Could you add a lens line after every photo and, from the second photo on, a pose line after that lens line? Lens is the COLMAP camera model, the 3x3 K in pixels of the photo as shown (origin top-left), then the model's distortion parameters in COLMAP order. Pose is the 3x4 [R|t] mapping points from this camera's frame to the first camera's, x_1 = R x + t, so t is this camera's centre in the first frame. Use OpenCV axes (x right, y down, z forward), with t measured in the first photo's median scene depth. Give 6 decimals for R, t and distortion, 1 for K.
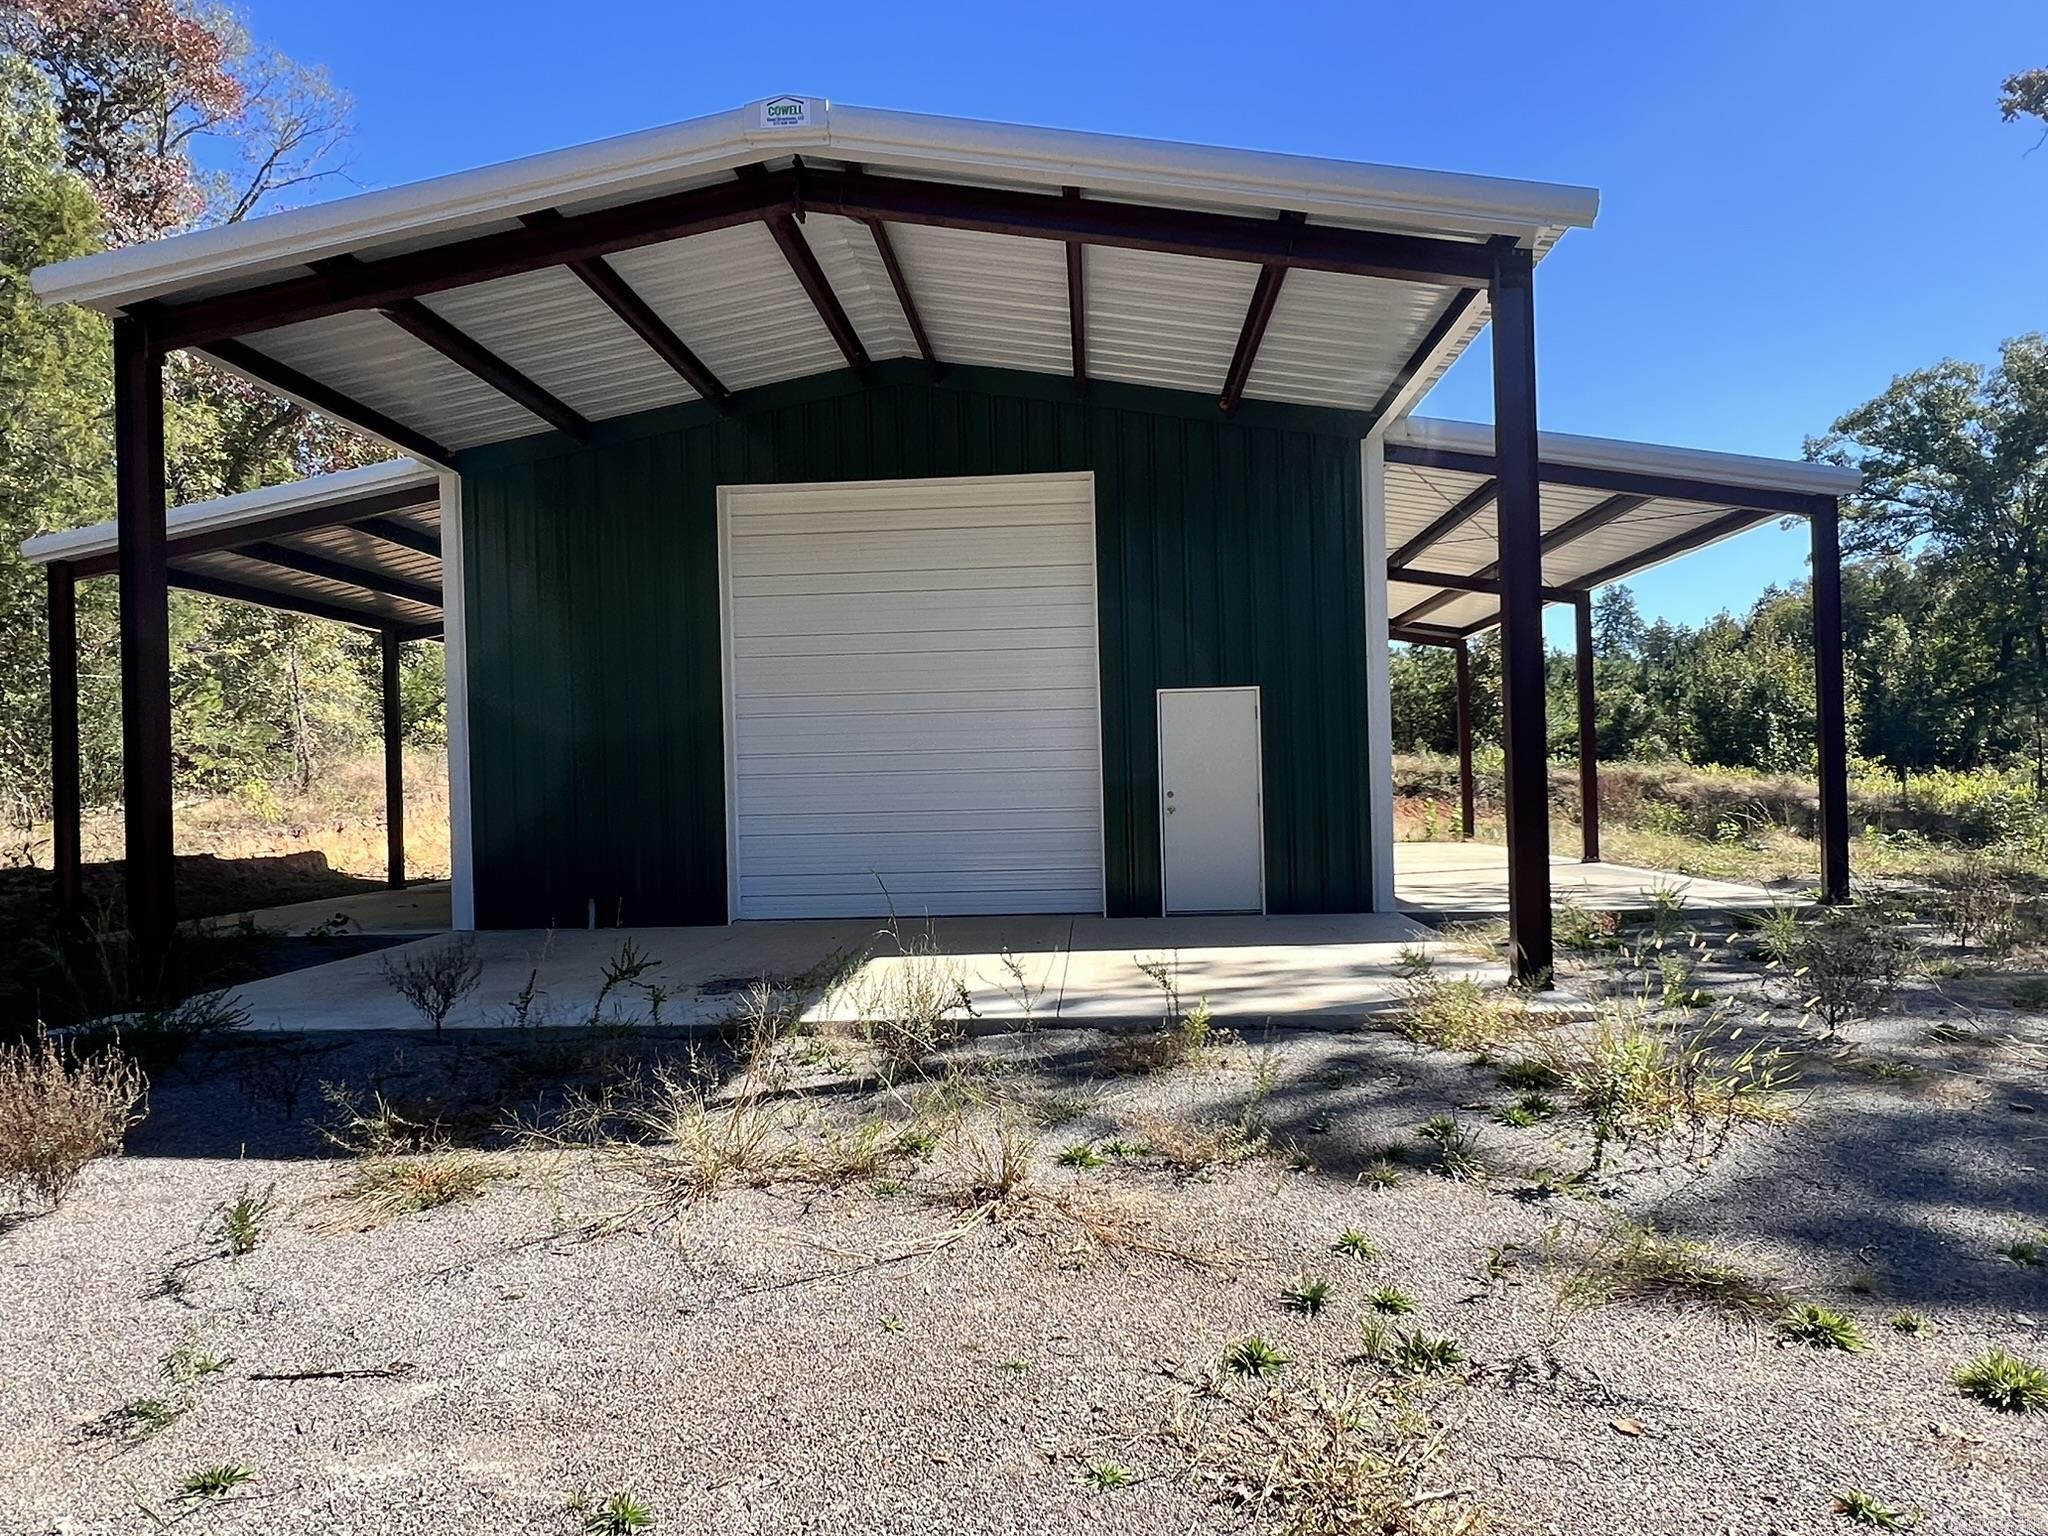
lens RADIAL K [[1270.1, 0, 1031.7], [0, 1270.1, 774.8], [0, 0, 1]] dist [-0.000572, 0.000165]
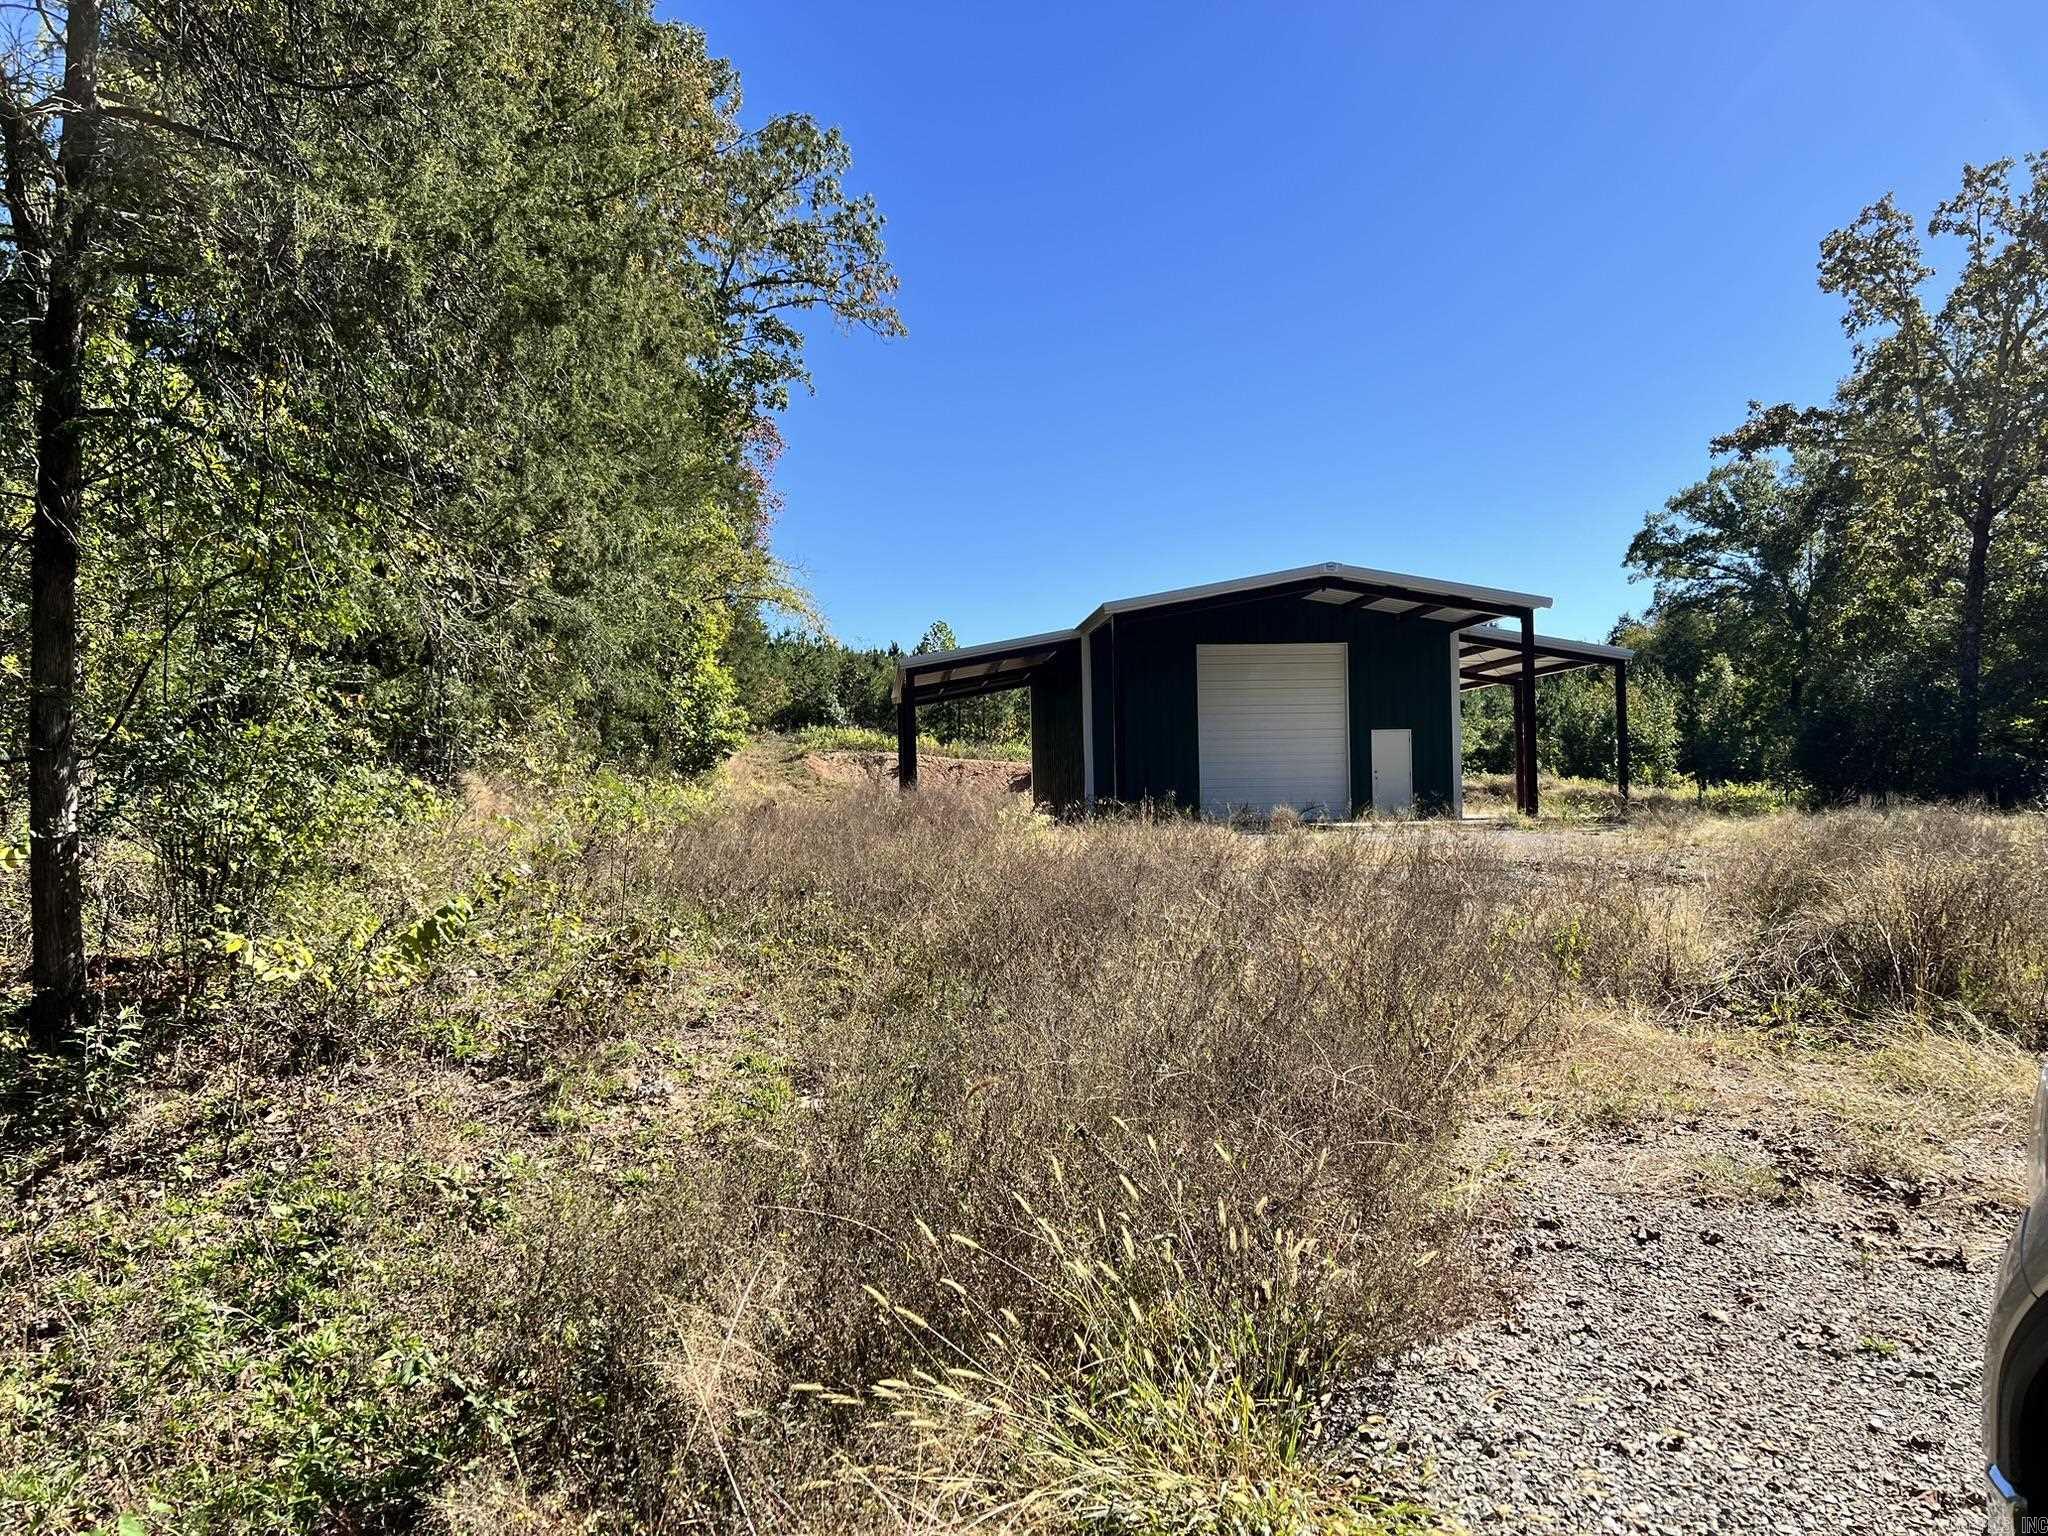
lens RADIAL K [[1565.5, 0, 1036.7], [0, 1565.5, 769.0], [0, 0, 1]] dist [0.049733, -0.064424]
pose [[0.986336, 0.011015, 0.164380, -1.039229], [-0.007754, 0.999760, -0.020471, 0.075796], [-0.164566, 0.018917, 0.986185, -1.906396]]
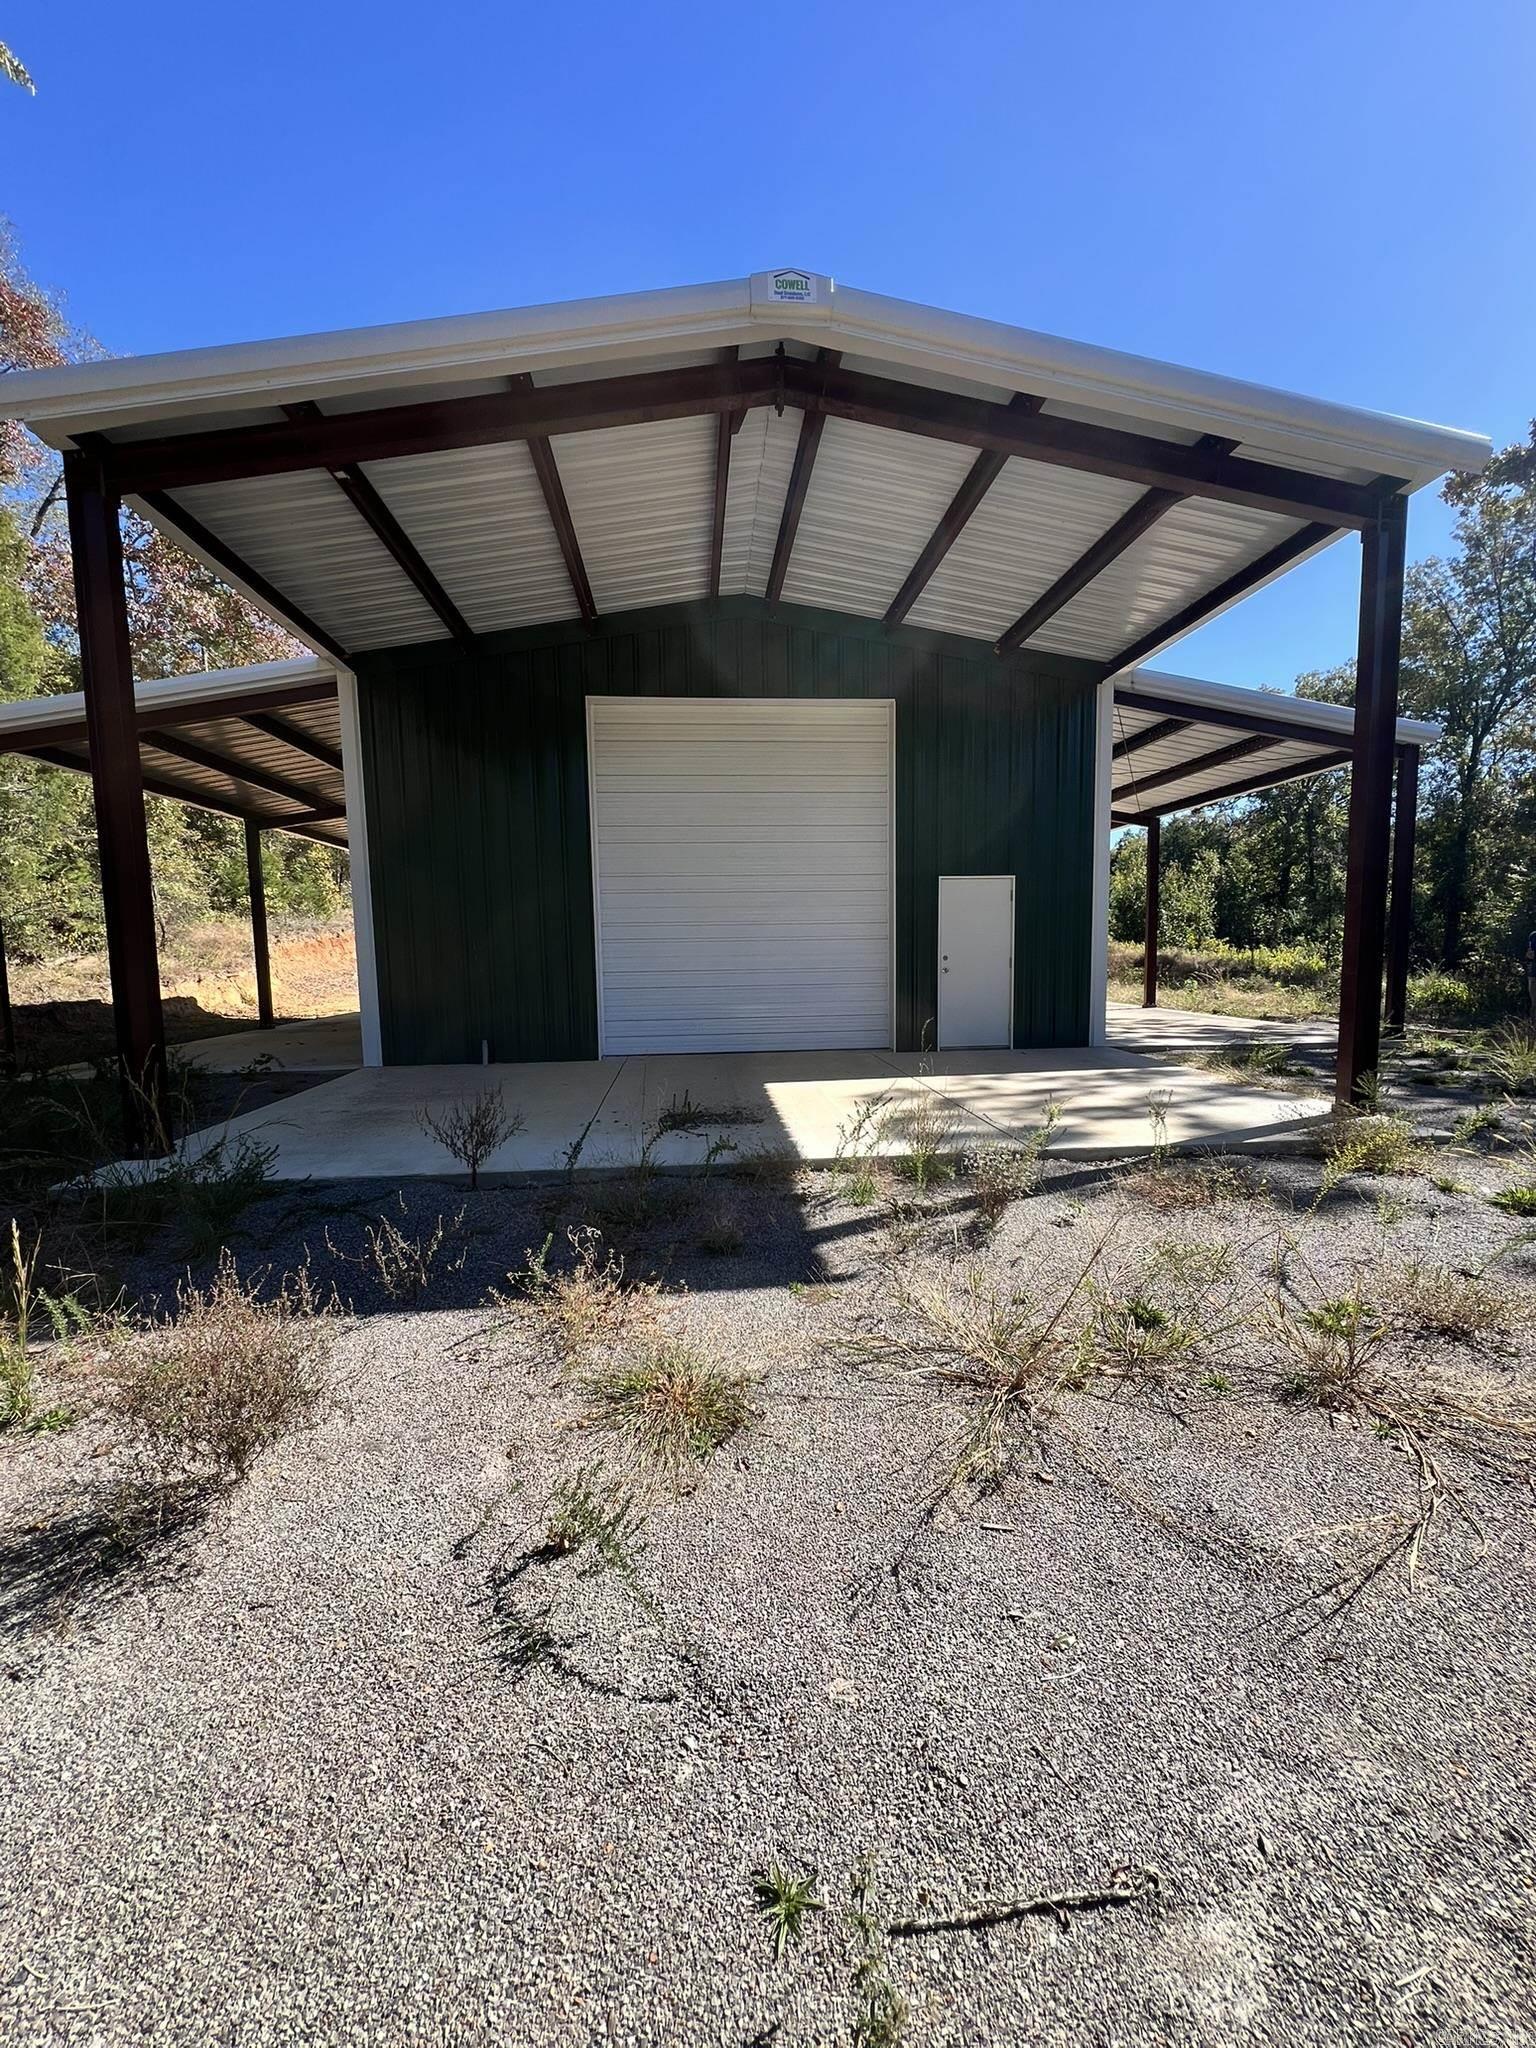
lens RADIAL K [[825.7, 0, 762.7], [0, 825.7, 1030.2], [0, 0, 1]] dist [0.000909, 0.000420]
pose [[0.989994, -0.004251, 0.141049, -0.193436], [-0.010172, 0.994796, 0.101374, 0.004656], [-0.140746, -0.101795, 0.984799, 0.177892]]
